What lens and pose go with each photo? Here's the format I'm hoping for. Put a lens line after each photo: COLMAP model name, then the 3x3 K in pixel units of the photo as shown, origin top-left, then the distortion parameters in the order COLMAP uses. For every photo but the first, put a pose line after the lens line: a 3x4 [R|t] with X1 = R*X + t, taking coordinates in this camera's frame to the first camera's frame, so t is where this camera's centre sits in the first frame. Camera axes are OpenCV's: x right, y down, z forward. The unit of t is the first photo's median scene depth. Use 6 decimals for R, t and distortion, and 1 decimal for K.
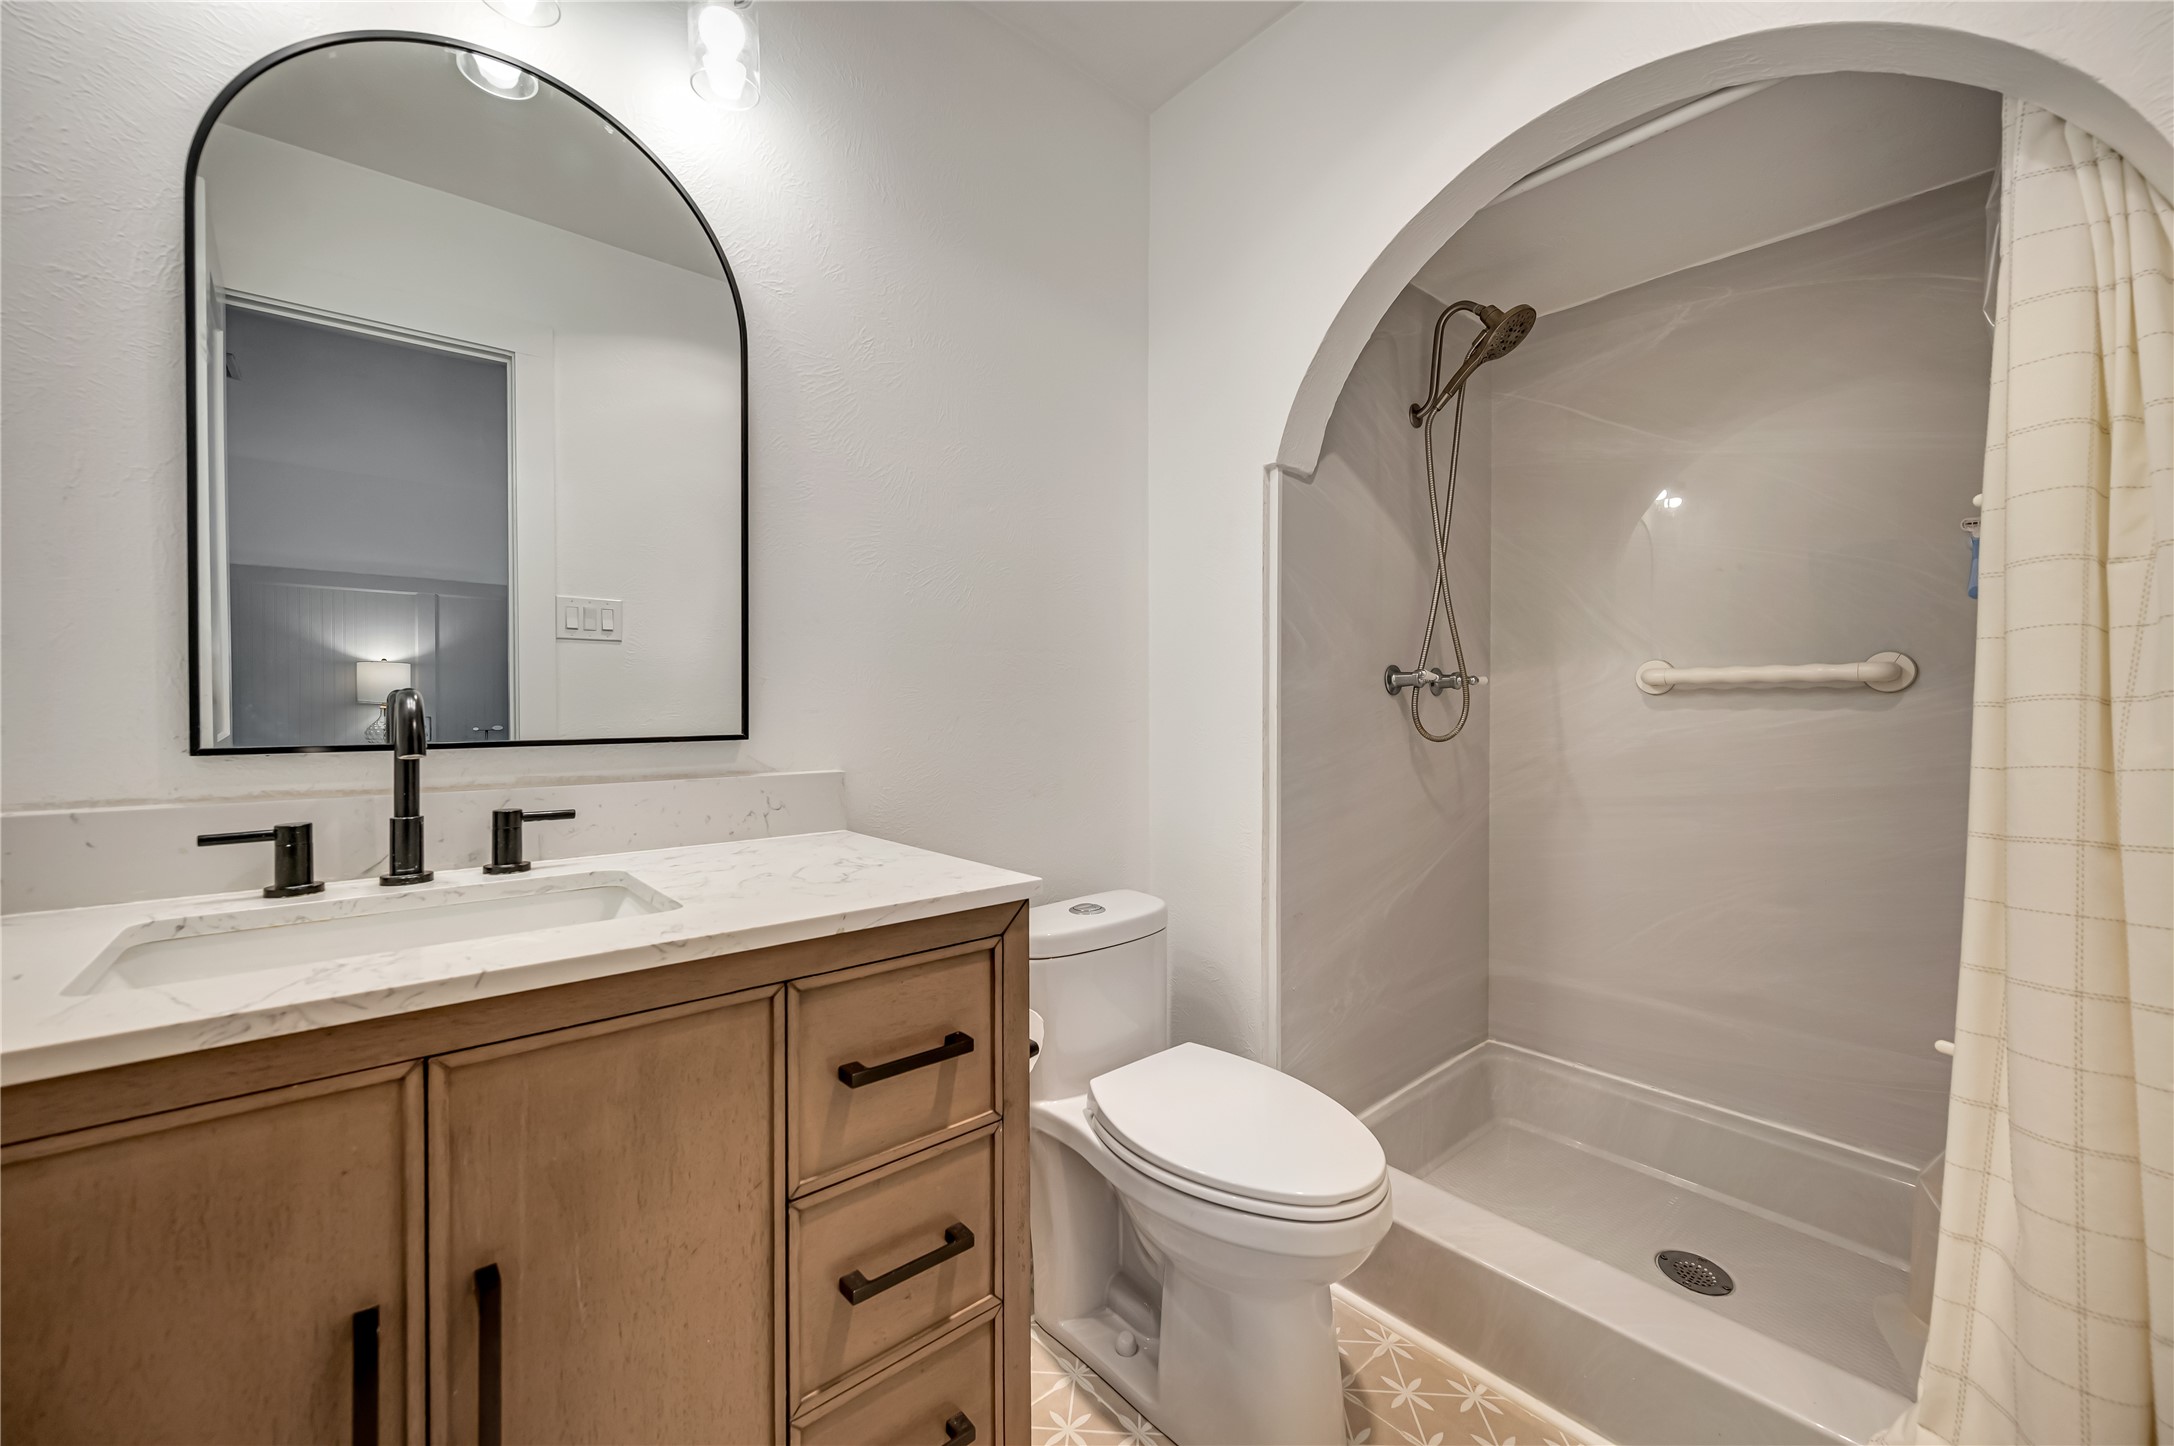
lens RADIAL K [[872.2, 0, 1098.9], [0, 872.2, 709.9], [0, 0, 1]] dist [0.003727, -0.000485]
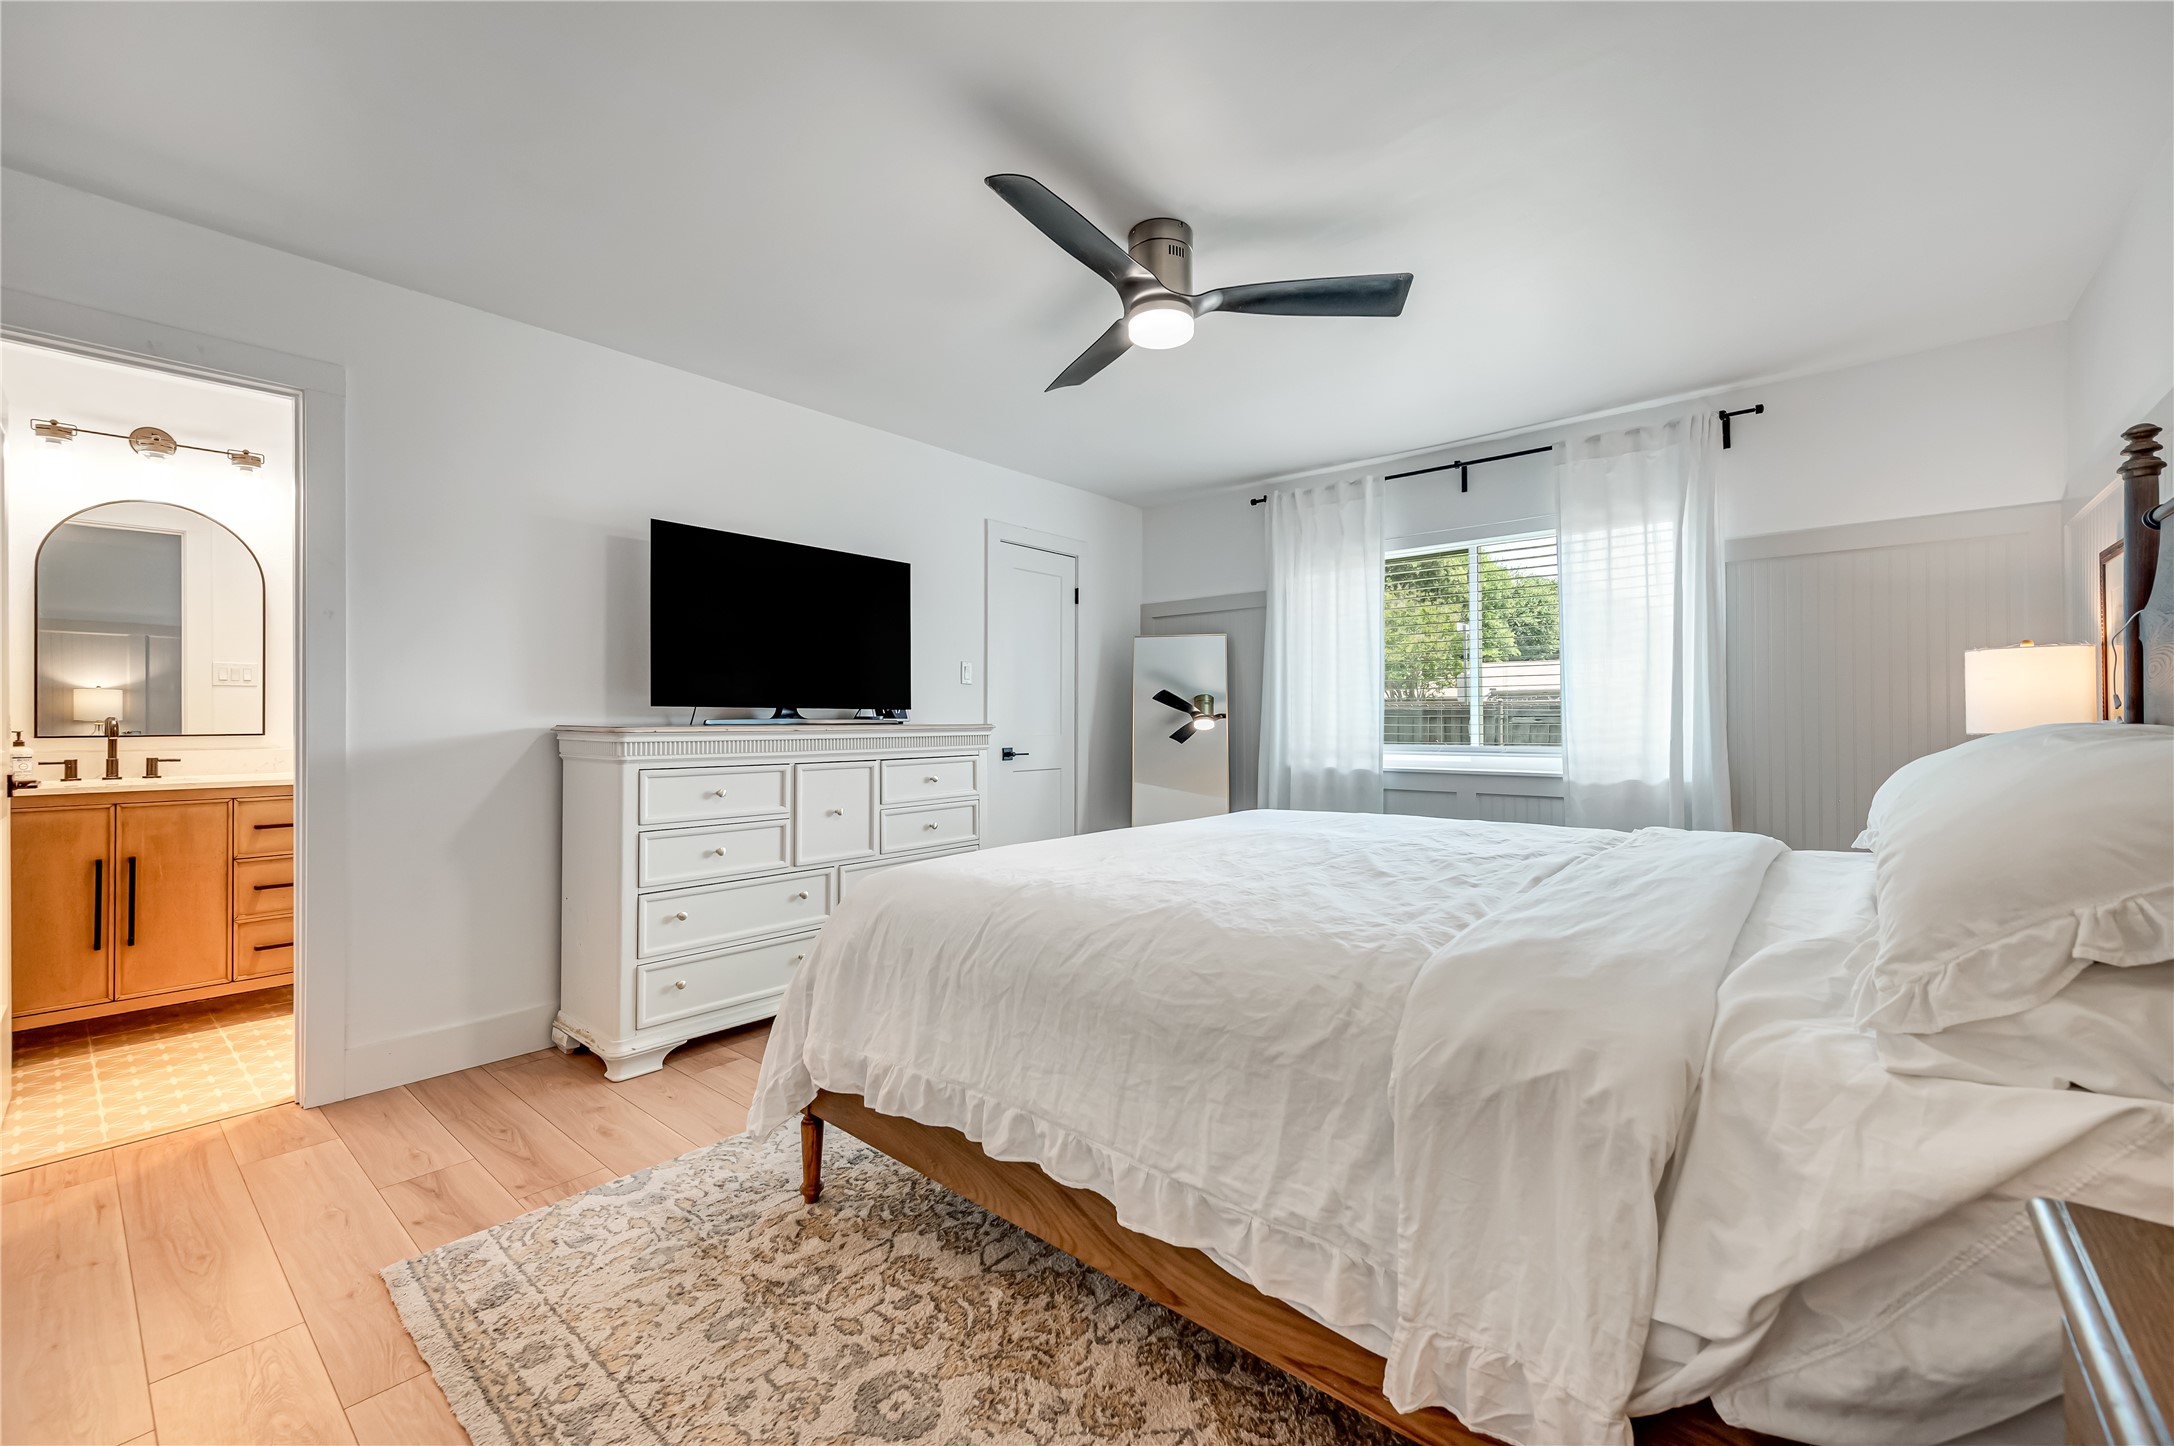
lens RADIAL K [[872.2, 0, 1091.8], [0, 872.2, 717.2], [0, 0, 1]] dist [0.003727, -0.000485]
pose [[0.986291, 0.002778, 0.164989, 2.241522], [-0.000699, 0.999920, -0.012657, 0.012670], [-0.165011, 0.012368, 0.986214, -2.786458]]
